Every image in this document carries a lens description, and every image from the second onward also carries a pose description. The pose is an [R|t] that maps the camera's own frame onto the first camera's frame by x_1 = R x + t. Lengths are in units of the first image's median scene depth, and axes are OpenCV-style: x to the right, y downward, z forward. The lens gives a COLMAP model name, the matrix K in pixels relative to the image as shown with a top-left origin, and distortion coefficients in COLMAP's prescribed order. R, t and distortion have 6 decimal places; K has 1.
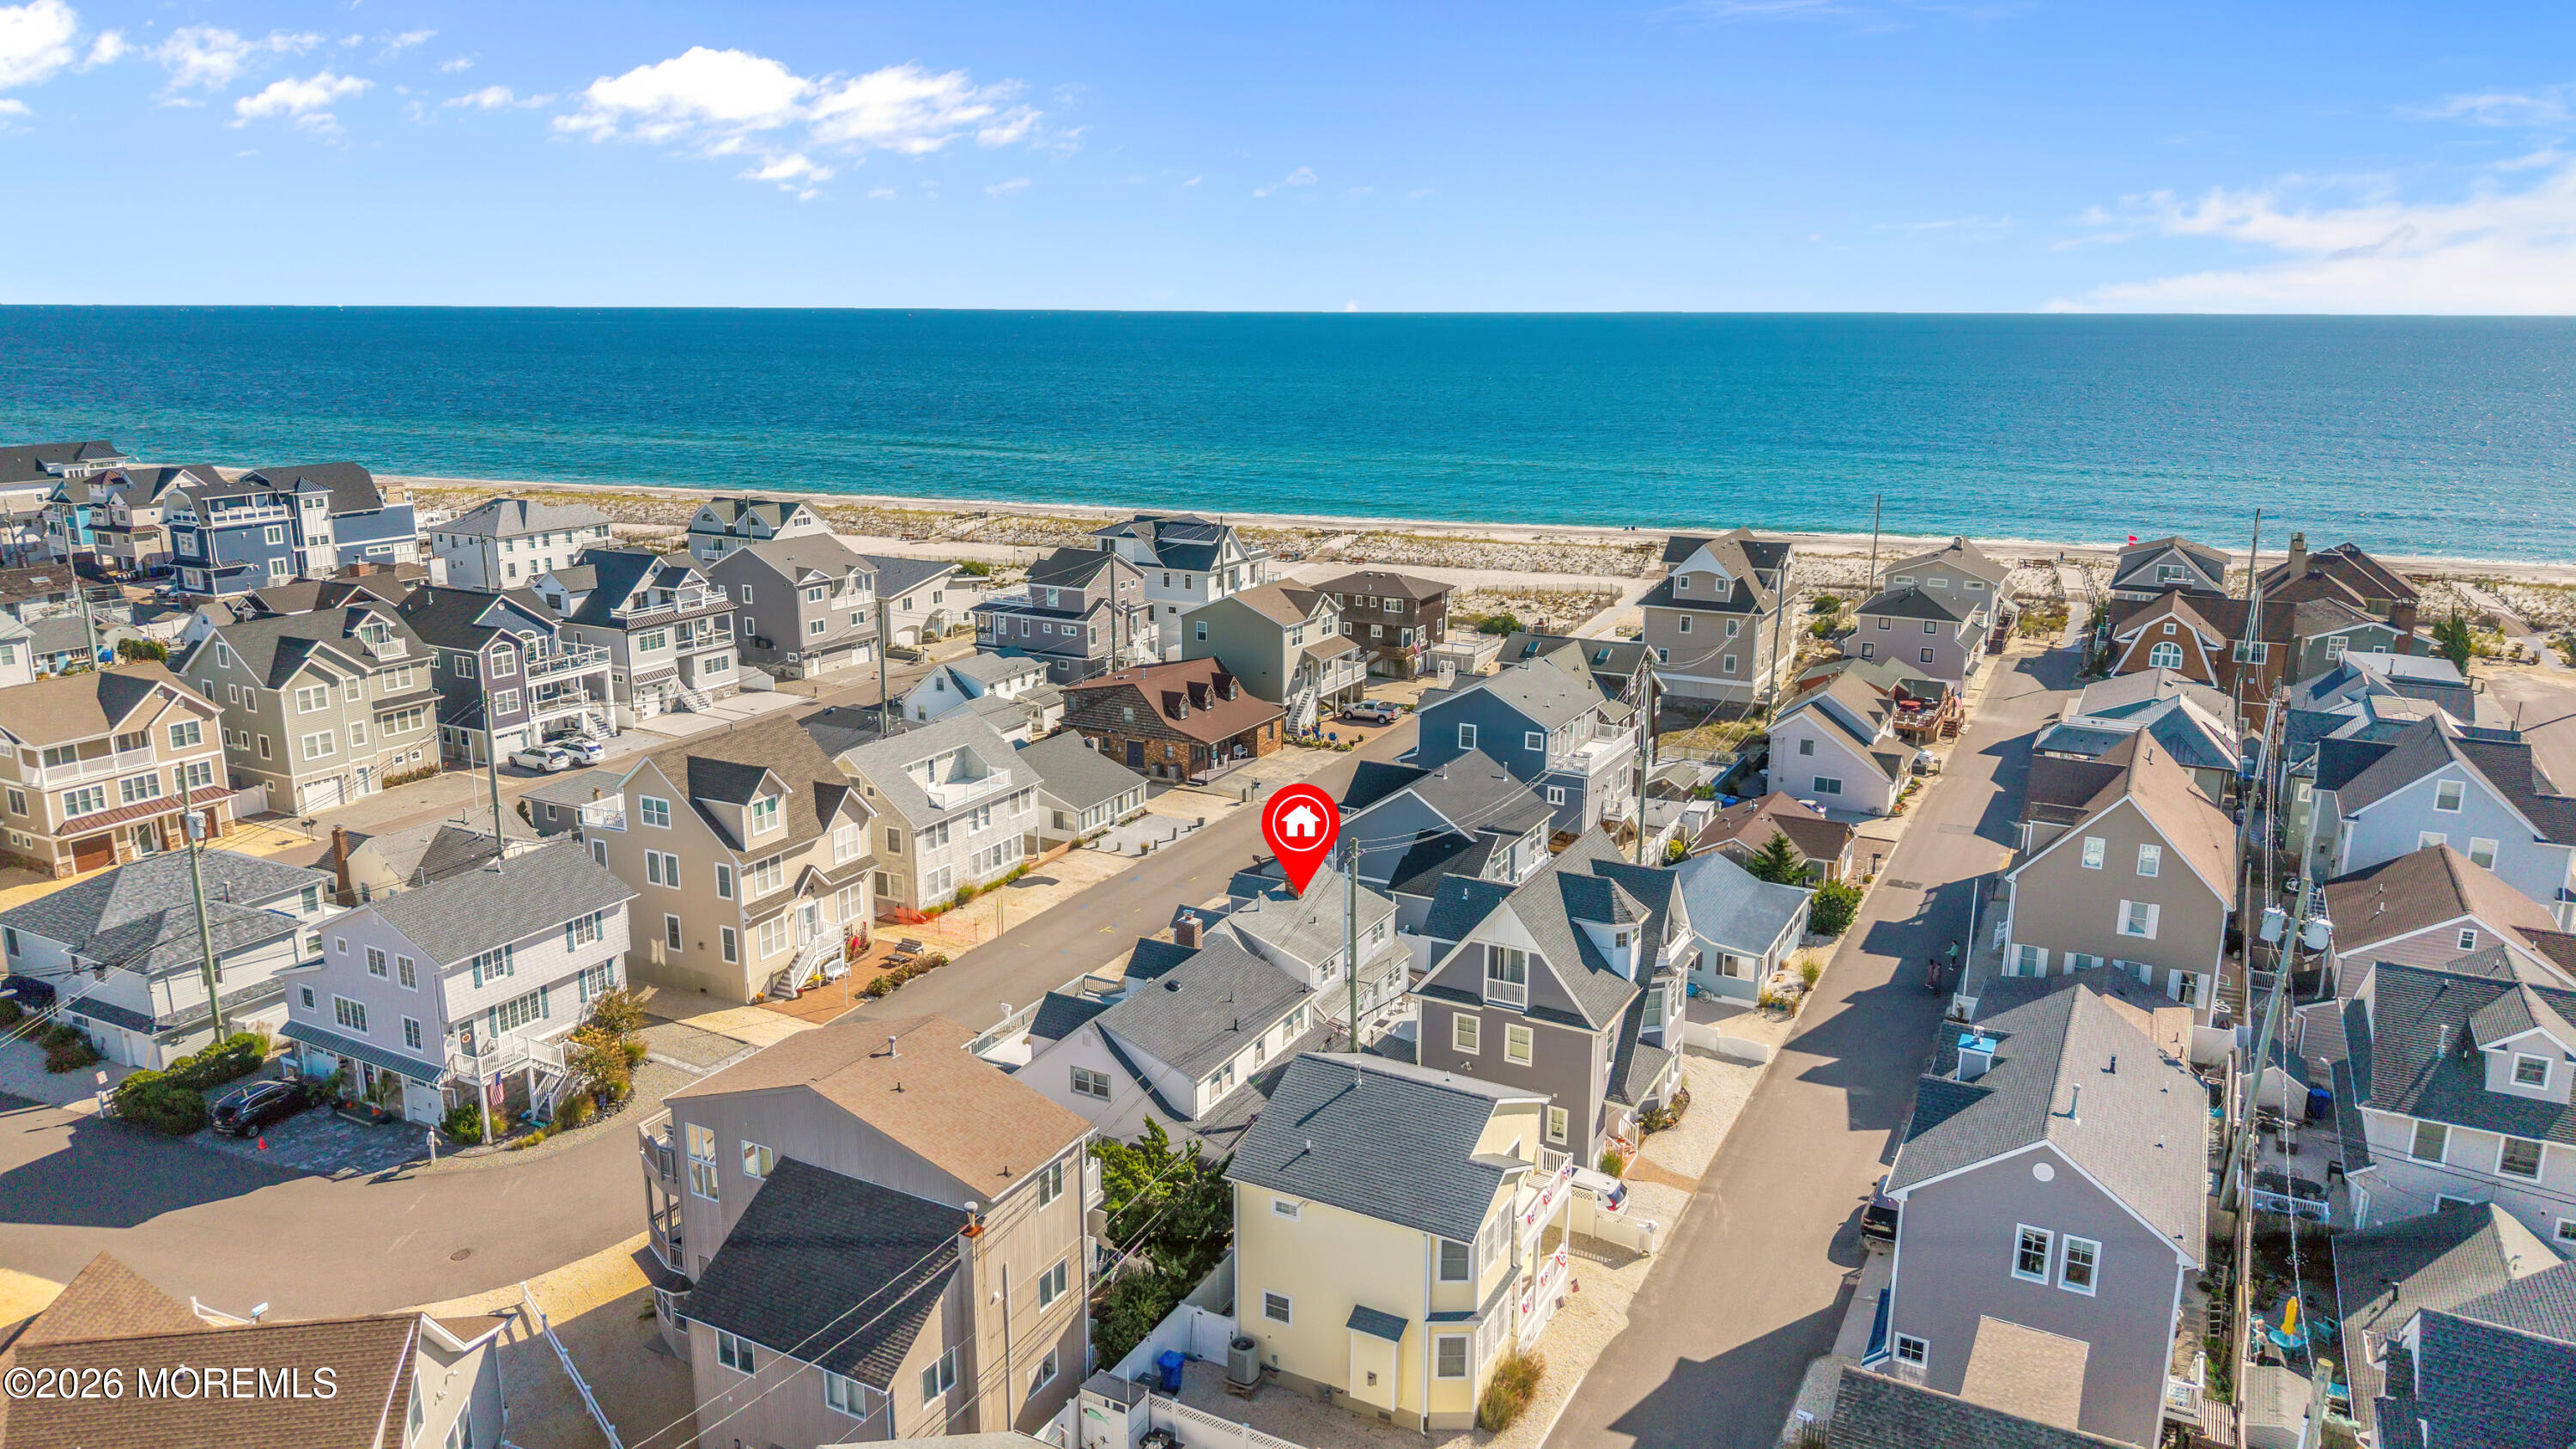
lens RADIAL K [[1720.5, 0, 1296.9], [0, 1720.5, 733.4], [0, 0, 1]] dist [0.056983, -0.072863]
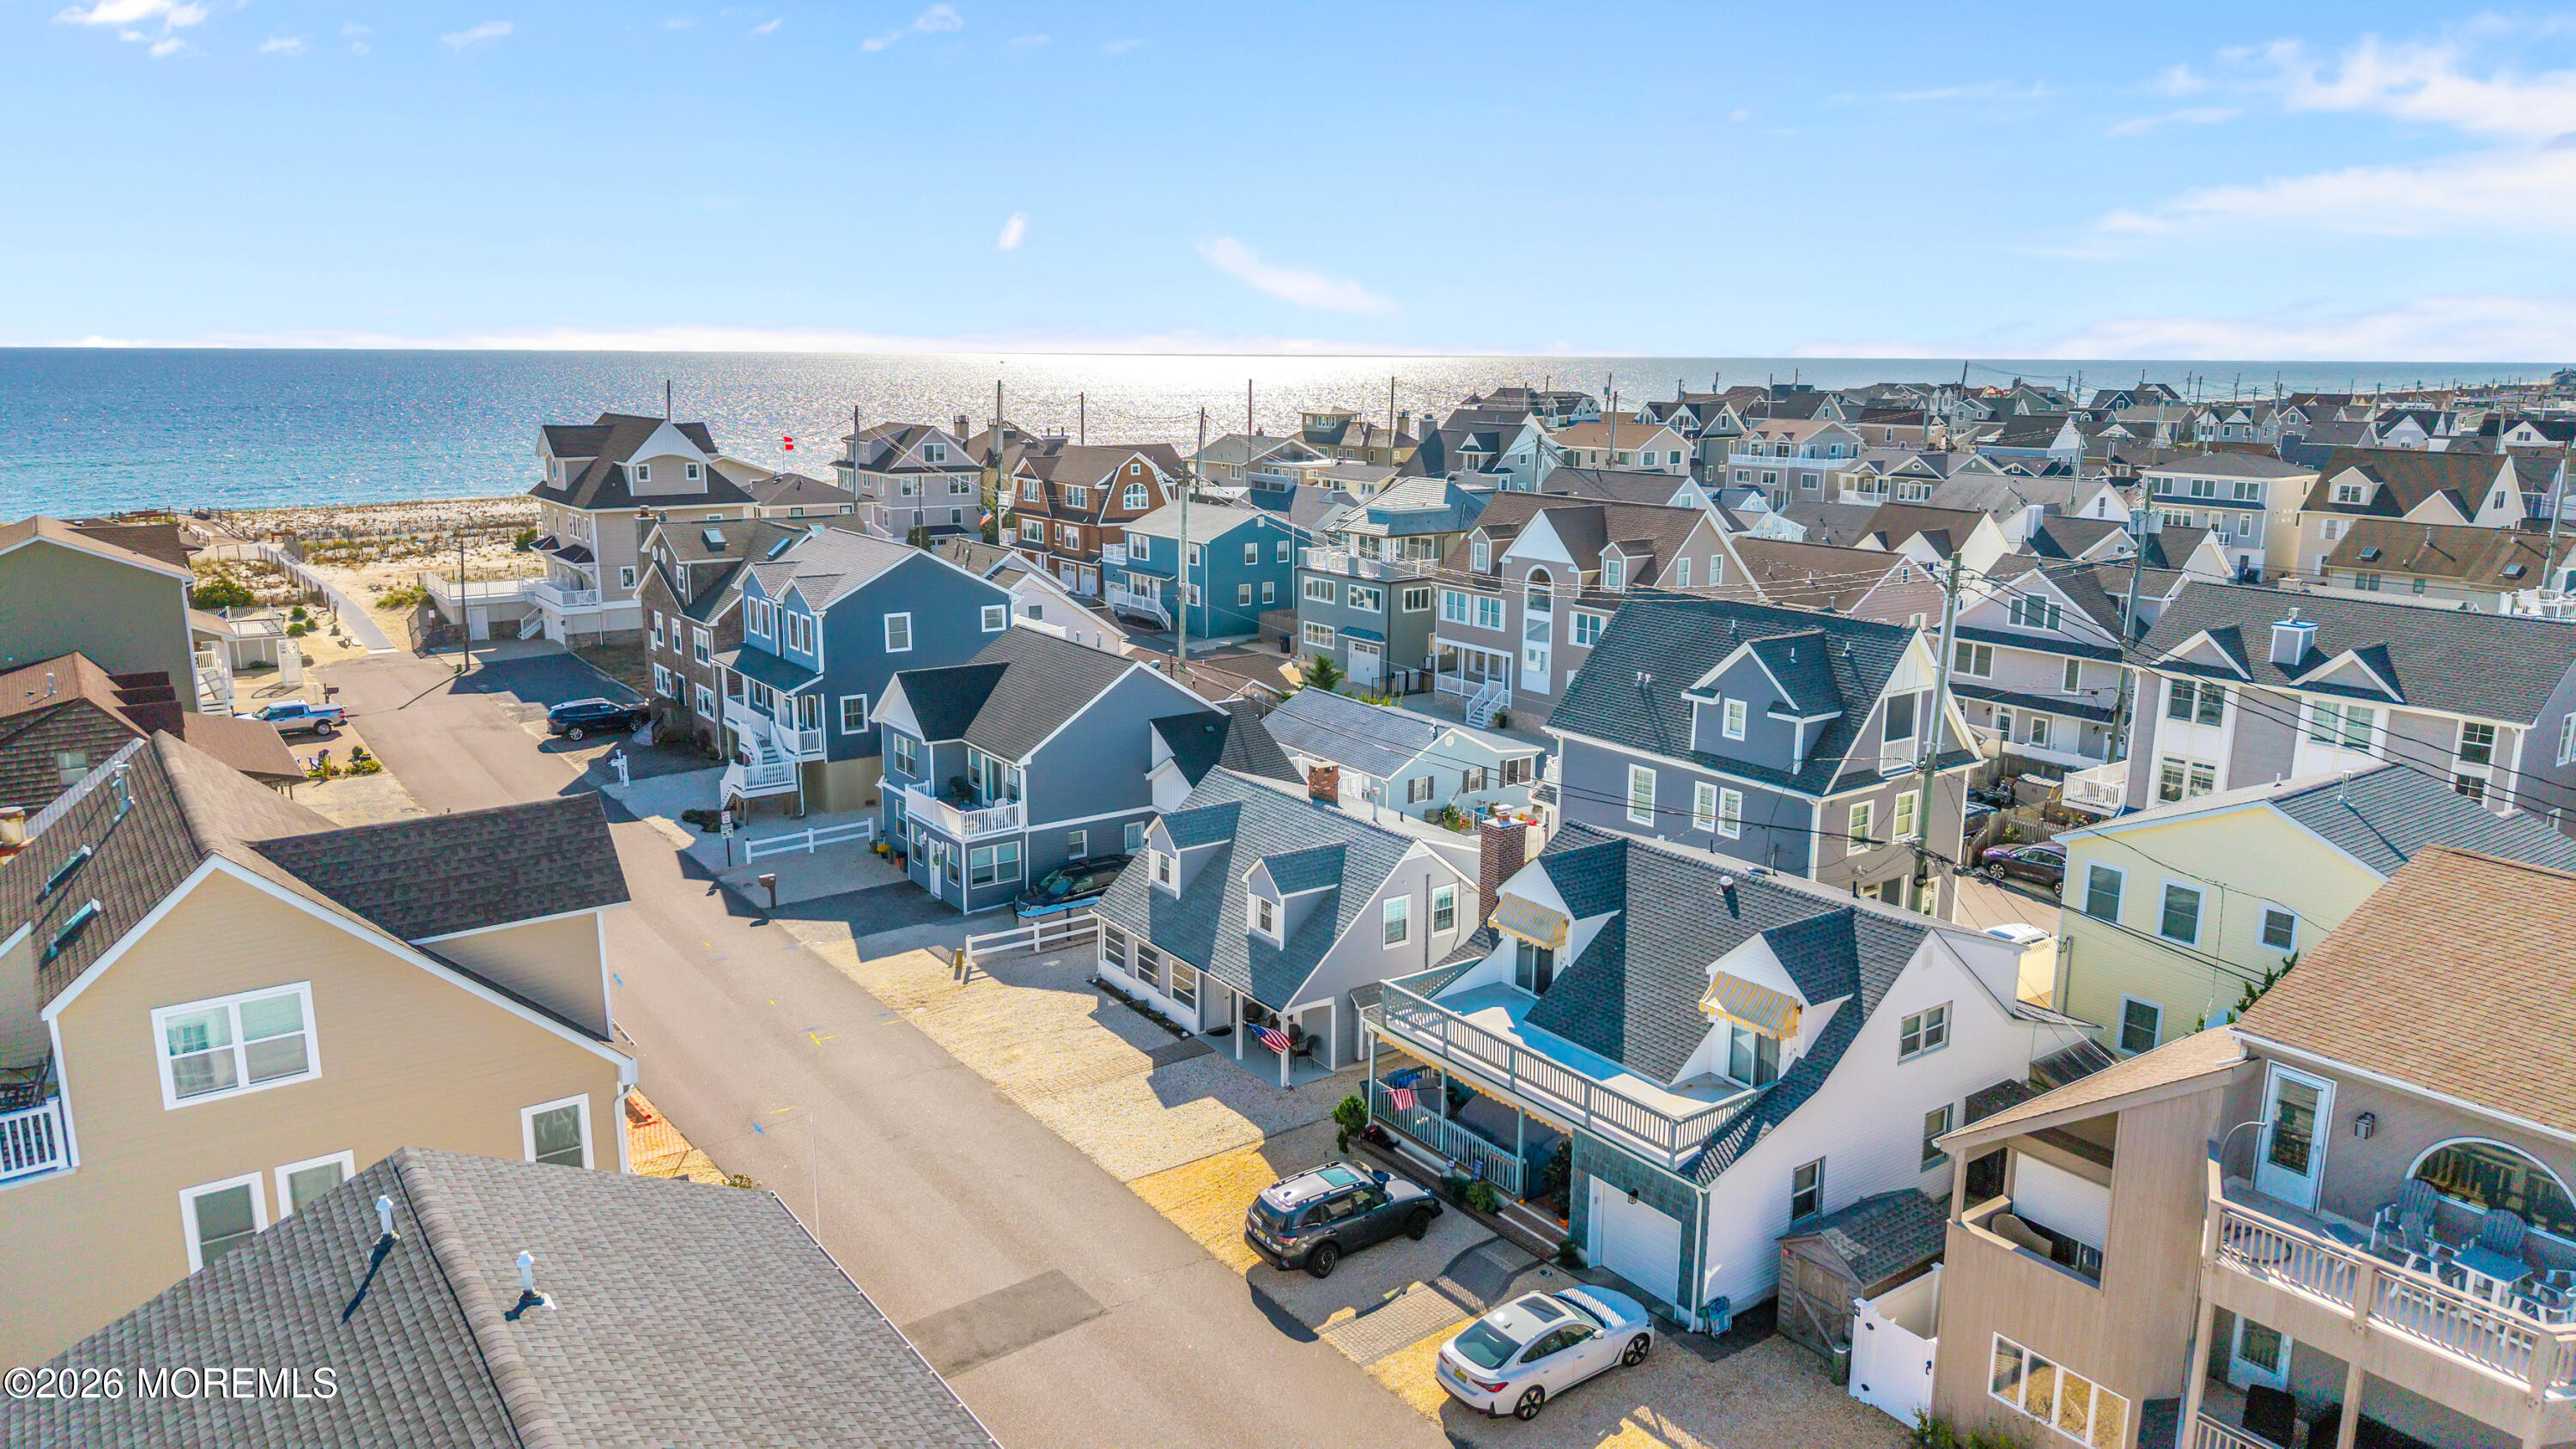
lens RADIAL K [[1720.5, 0, 1296.9], [0, 1720.5, 733.4], [0, 0, 1]] dist [0.056983, -0.072863]
pose [[0.444754, -0.196052, 0.873932, -0.375833], [0.212507, 0.970985, 0.109678, -0.000607], [-0.870078, 0.136937, 0.473512, 0.478588]]
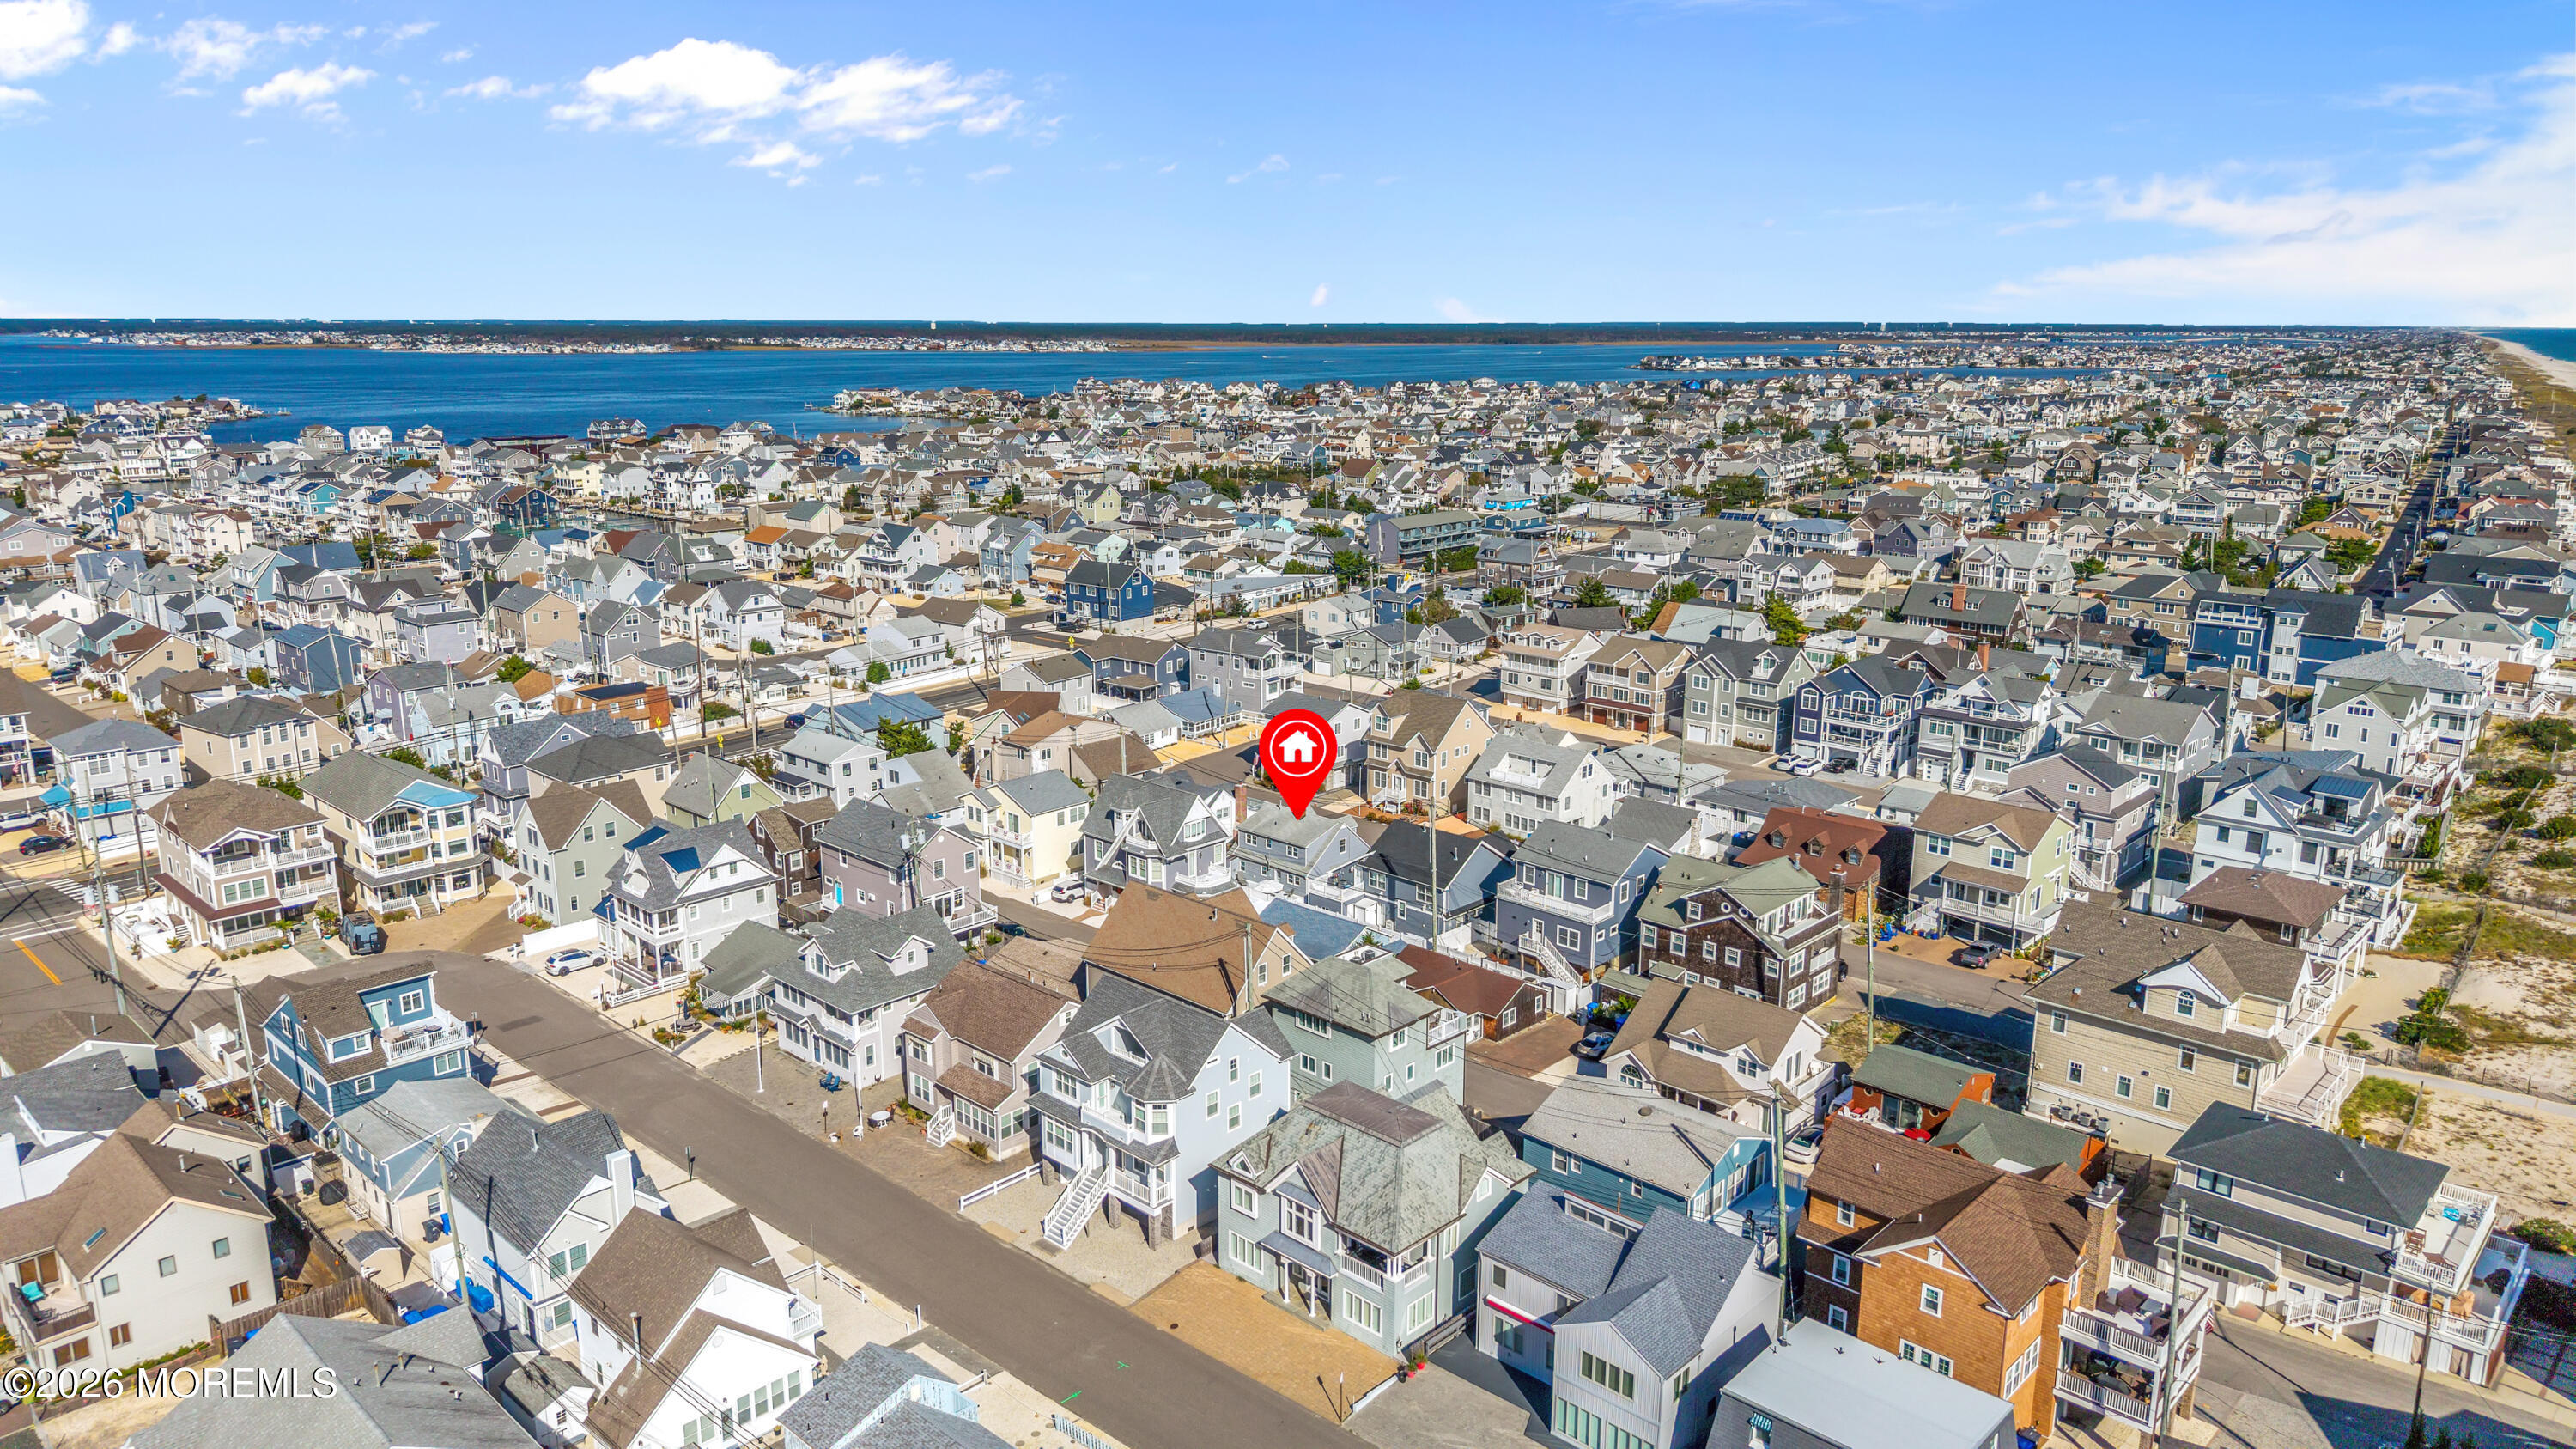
lens RADIAL K [[1722.7, 0, 1233.2], [0, 1722.7, 722.6], [0, 0, 1]] dist [0.063084, -0.108509]
pose [[-0.293292, 0.213690, -0.931835, 1.234835], [-0.230078, 0.930275, 0.285748, -0.369296], [0.927924, 0.298203, -0.223677, 0.903788]]
